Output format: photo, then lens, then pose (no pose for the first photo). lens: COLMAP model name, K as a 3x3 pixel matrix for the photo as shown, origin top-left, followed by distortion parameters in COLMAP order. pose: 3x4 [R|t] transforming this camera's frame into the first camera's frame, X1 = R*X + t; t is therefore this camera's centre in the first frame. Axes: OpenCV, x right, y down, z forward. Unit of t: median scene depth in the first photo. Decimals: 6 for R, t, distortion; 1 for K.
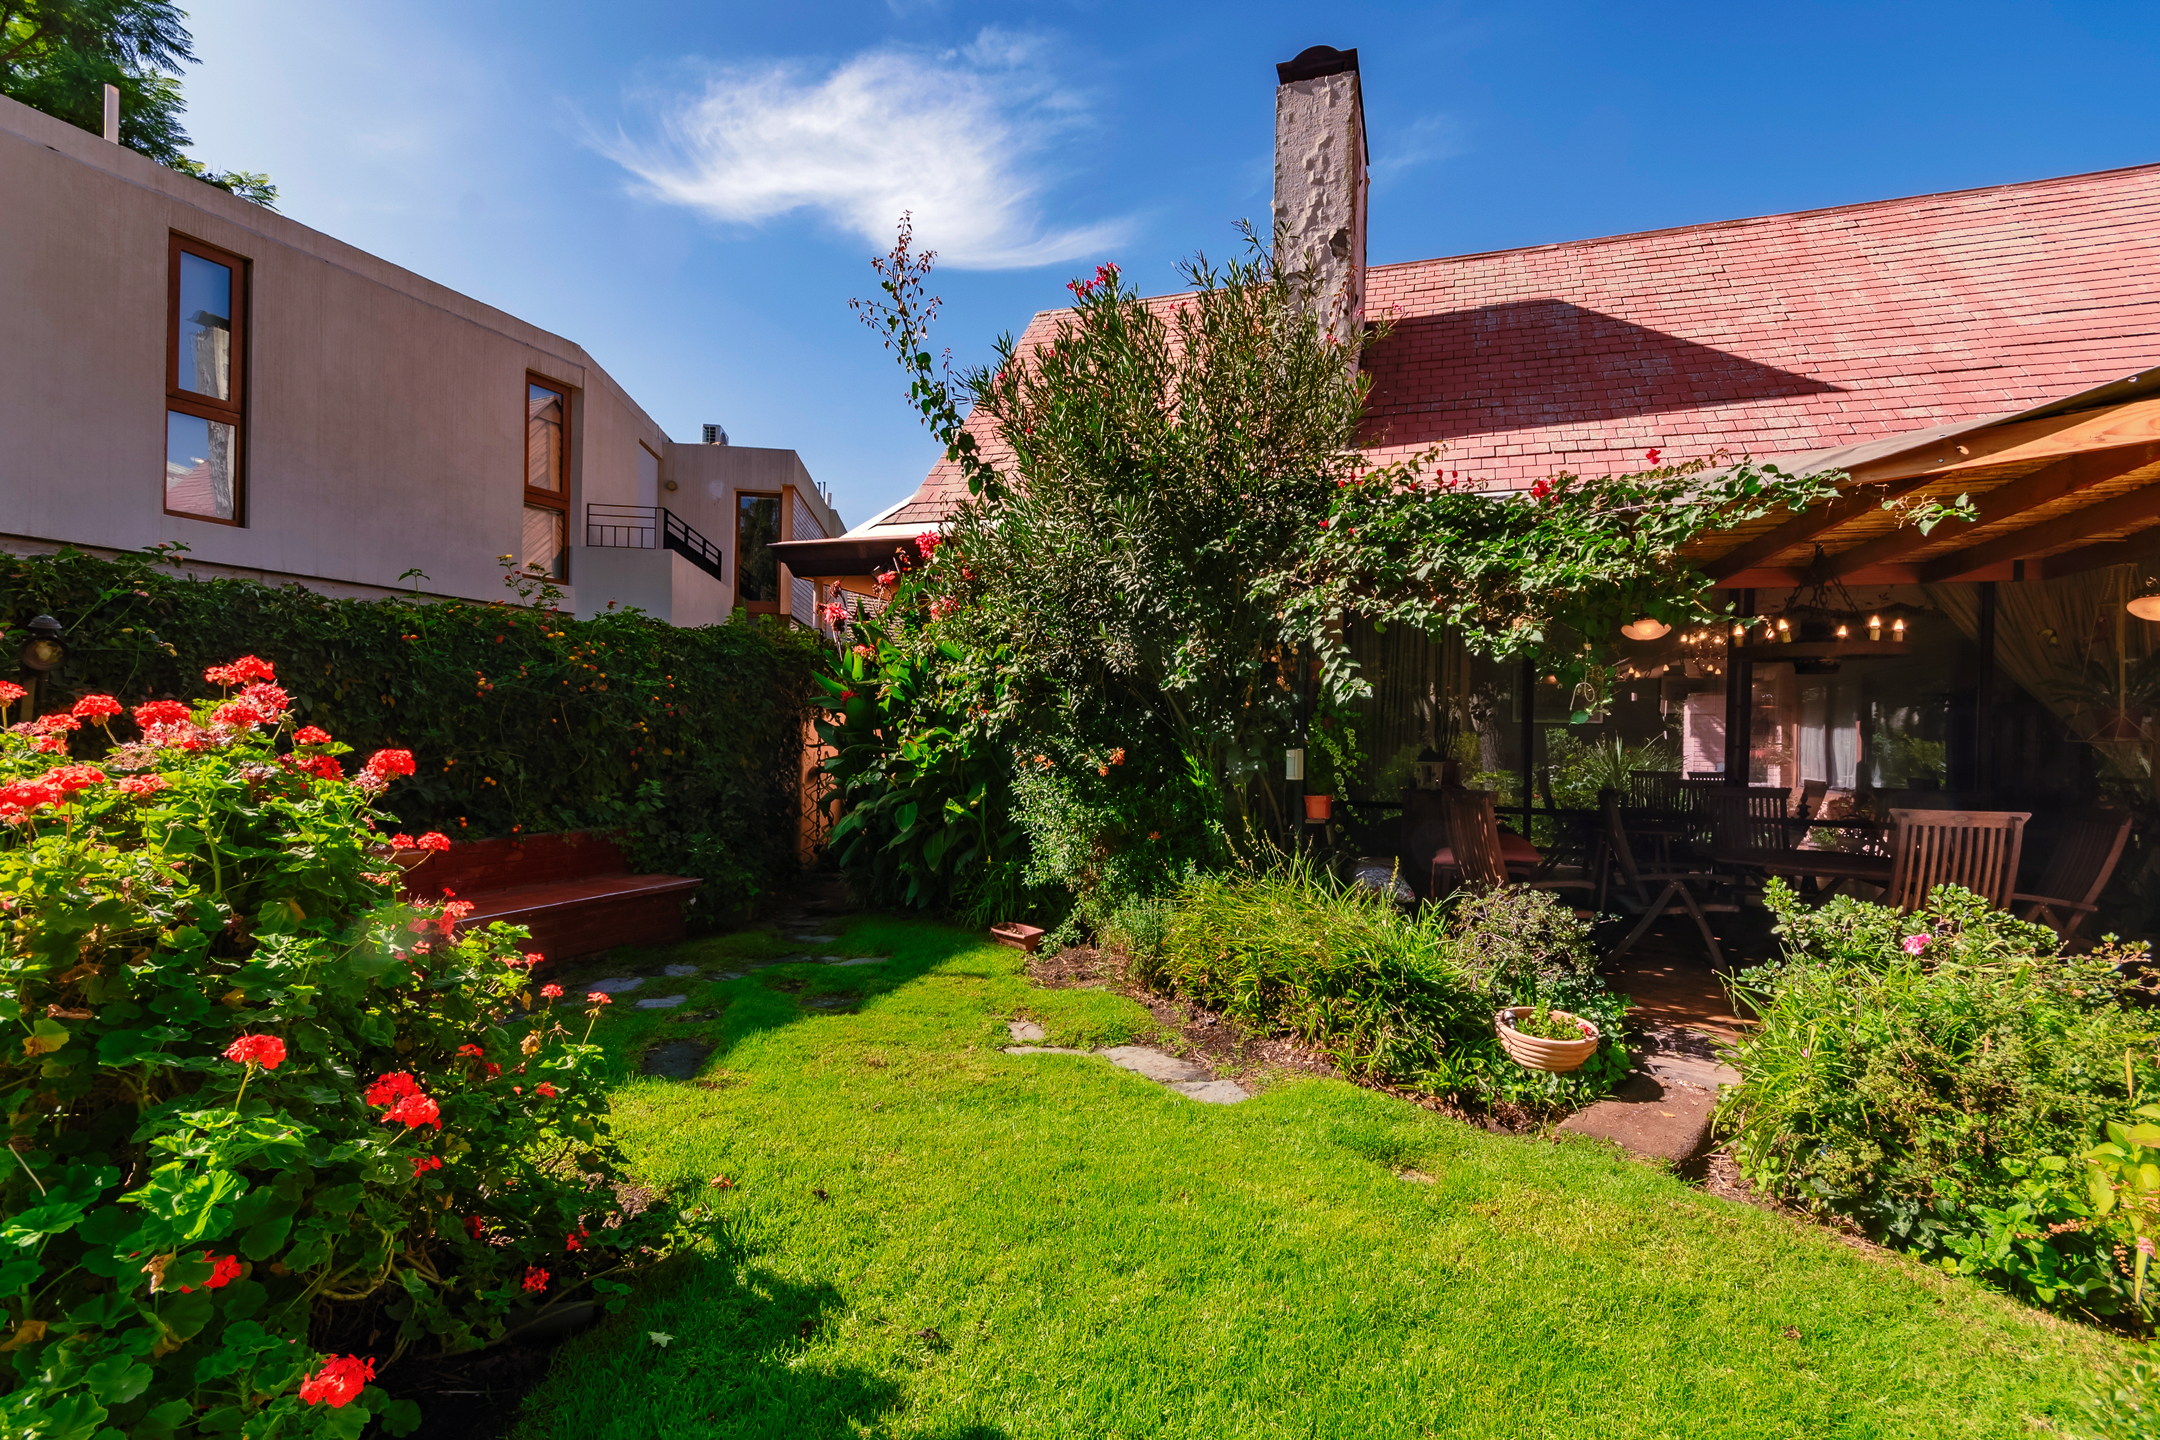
lens RADIAL K [[964.3, 0, 1091.0], [0, 964.3, 730.2], [0, 0, 1]] dist [0.004743, -0.000341]
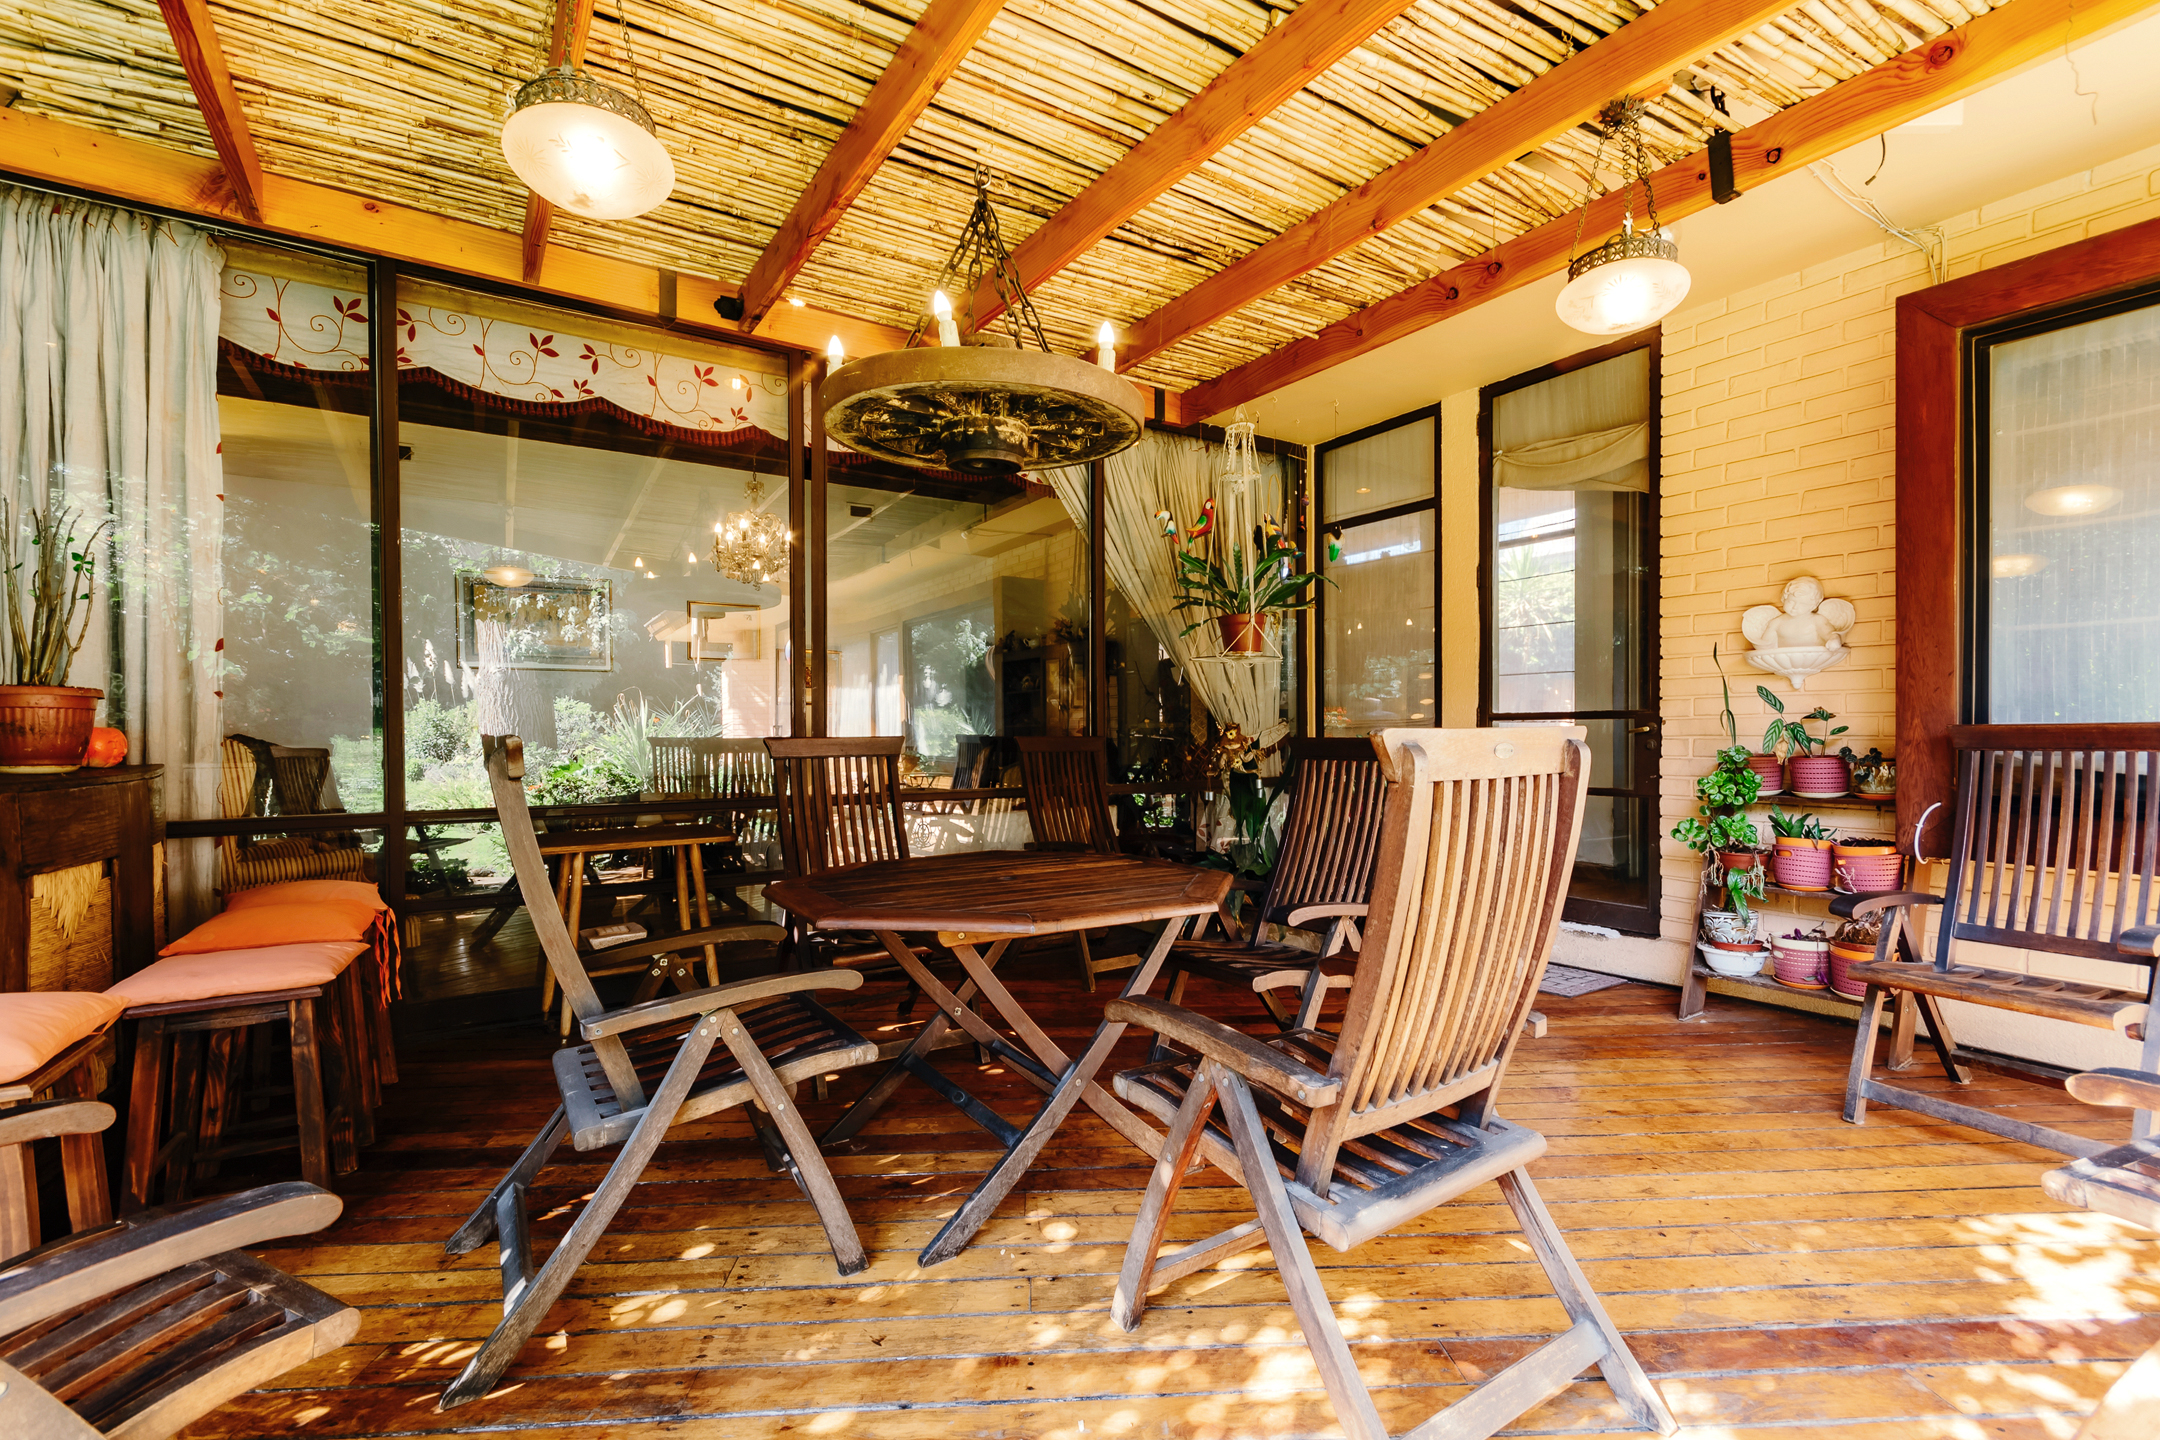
lens RADIAL K [[964.3, 0, 1091.0], [0, 964.3, 730.2], [0, 0, 1]] dist [0.004743, -0.000341]
pose [[0.609208, -0.024091, 0.792645, 0.206306], [0.015731, 0.999709, 0.018293, 0.028797], [-0.792855, 0.001325, 0.609409, 0.339172]]
